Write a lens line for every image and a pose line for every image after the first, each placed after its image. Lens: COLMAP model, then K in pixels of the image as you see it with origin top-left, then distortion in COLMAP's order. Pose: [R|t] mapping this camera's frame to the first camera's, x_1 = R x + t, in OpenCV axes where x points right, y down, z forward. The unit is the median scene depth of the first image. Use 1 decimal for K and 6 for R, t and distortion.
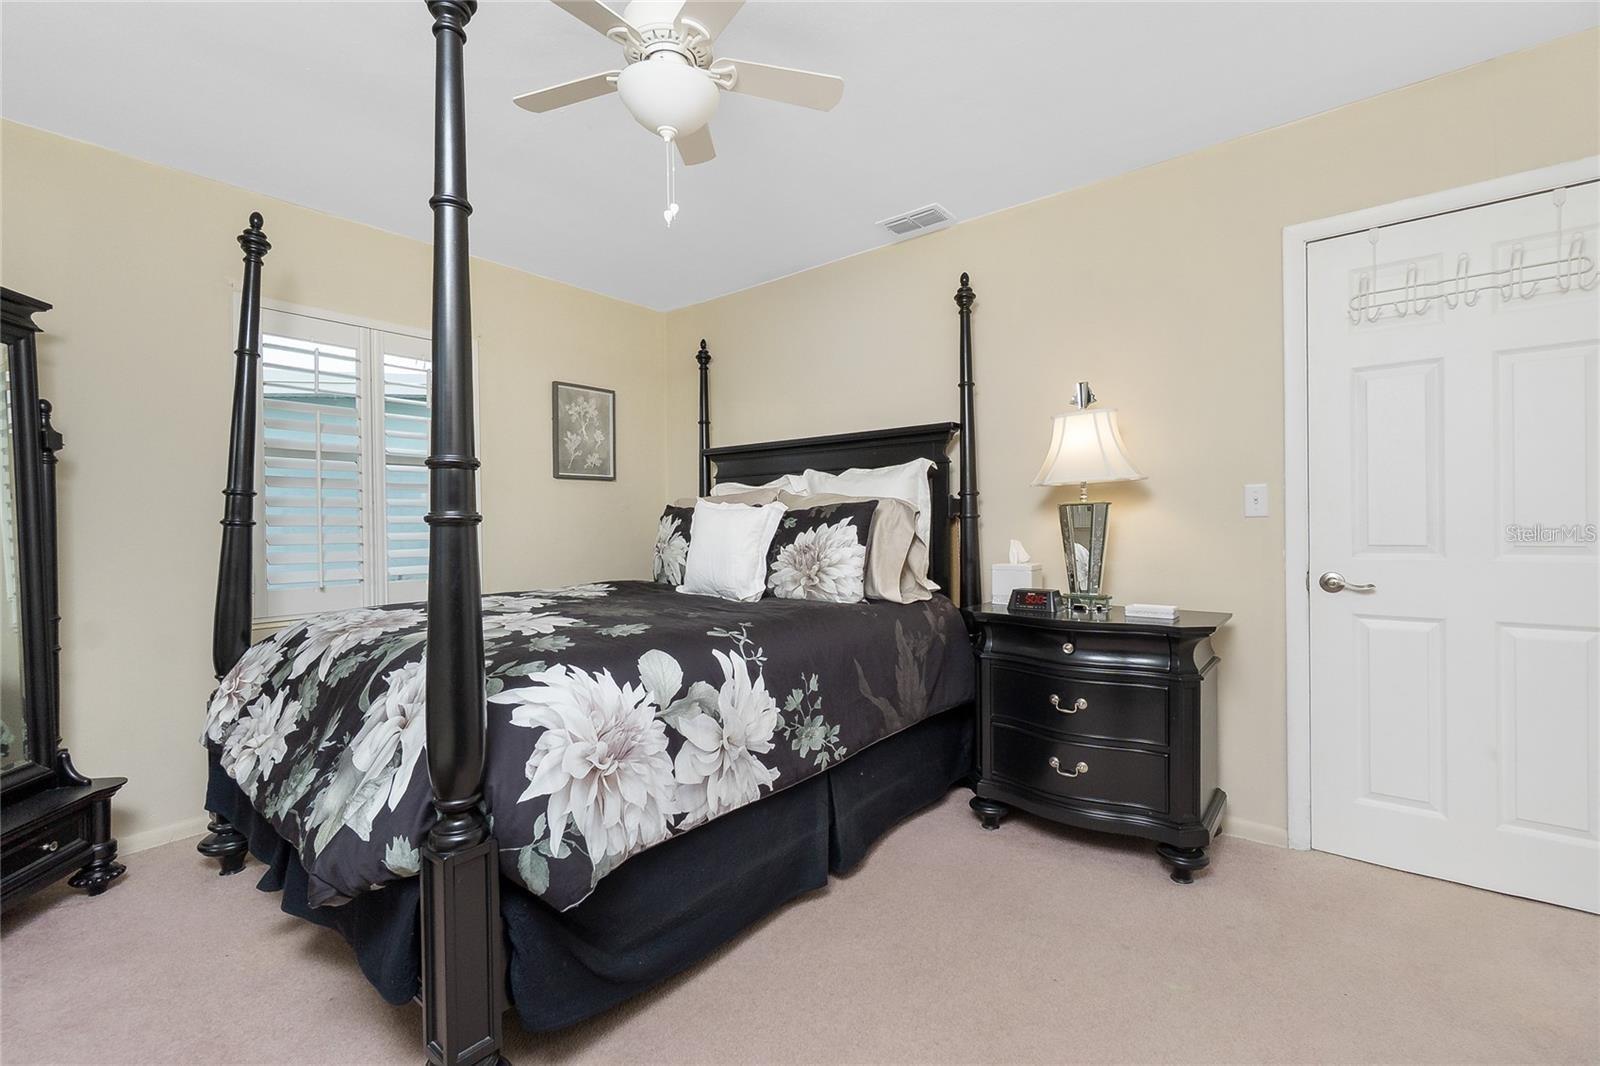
lens RADIAL K [[708.7, 0, 804.0], [0, 708.7, 524.6], [0, 0, 1]] dist [-0.002672, -0.000409]
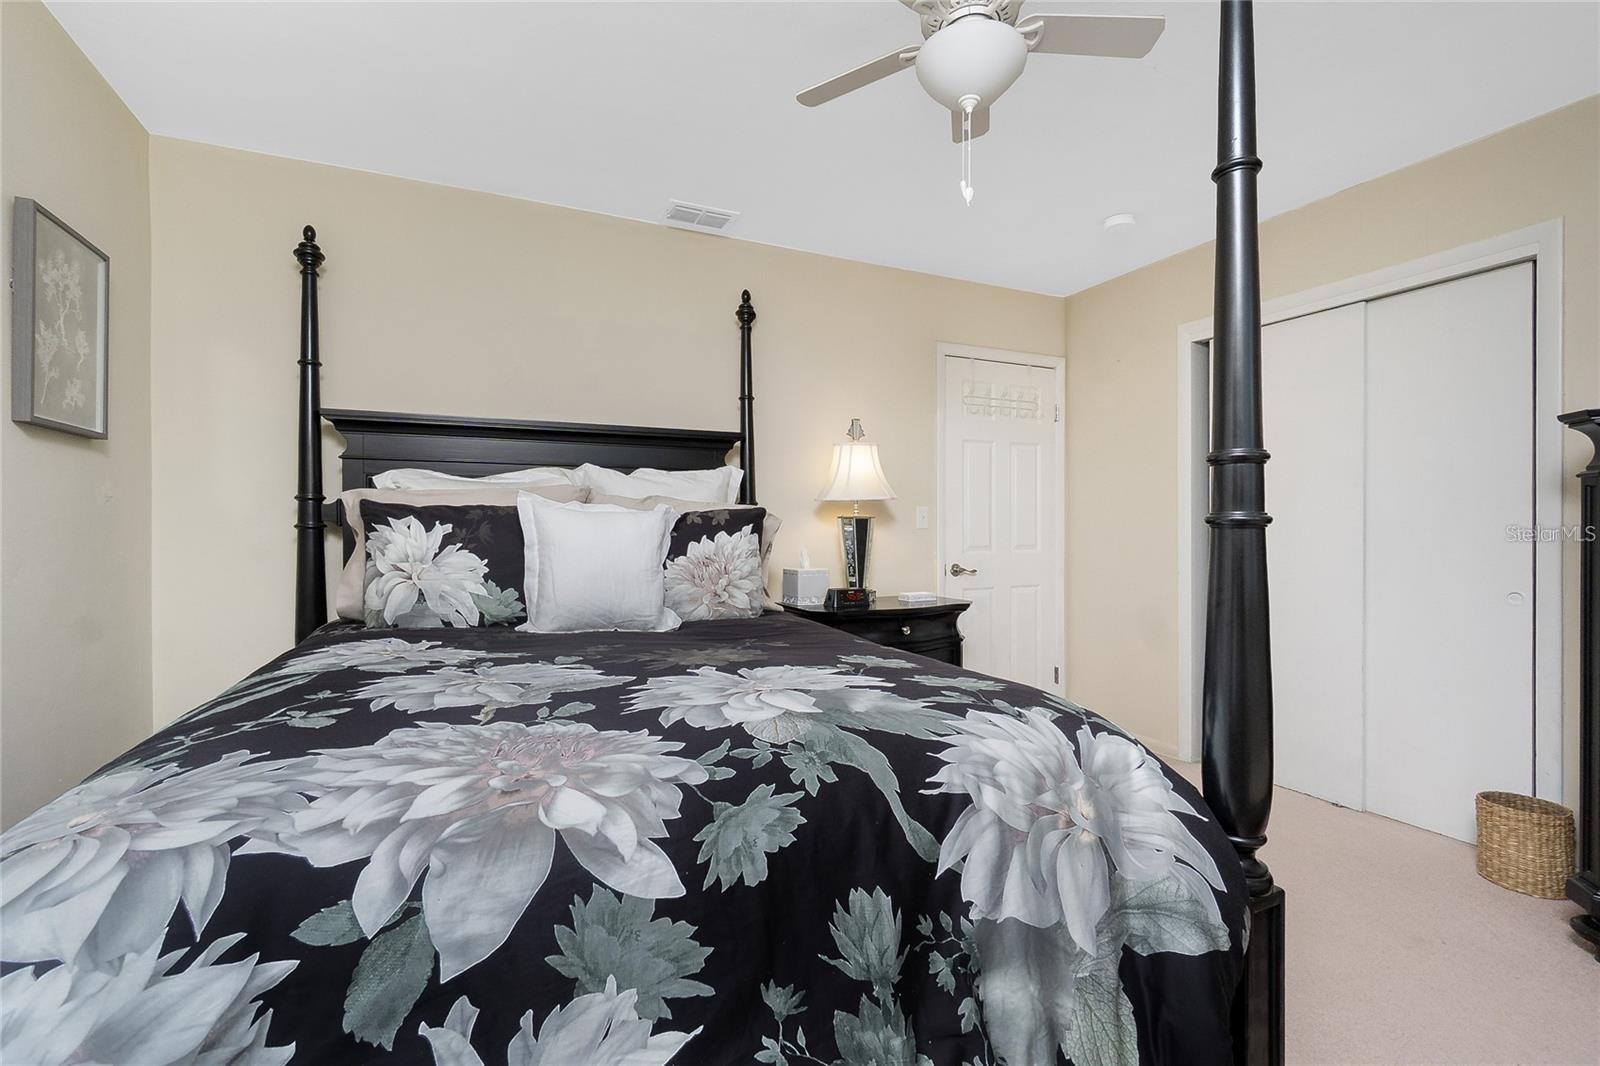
lens RADIAL K [[708.7, 0, 804.0], [0, 708.7, 524.6], [0, 0, 1]] dist [-0.002672, -0.000409]
pose [[0.426596, 0.015742, 0.904305, -0.734143], [0.001400, 0.999836, -0.018065, 0.006027], [-0.904441, 0.008972, 0.426504, 0.534390]]
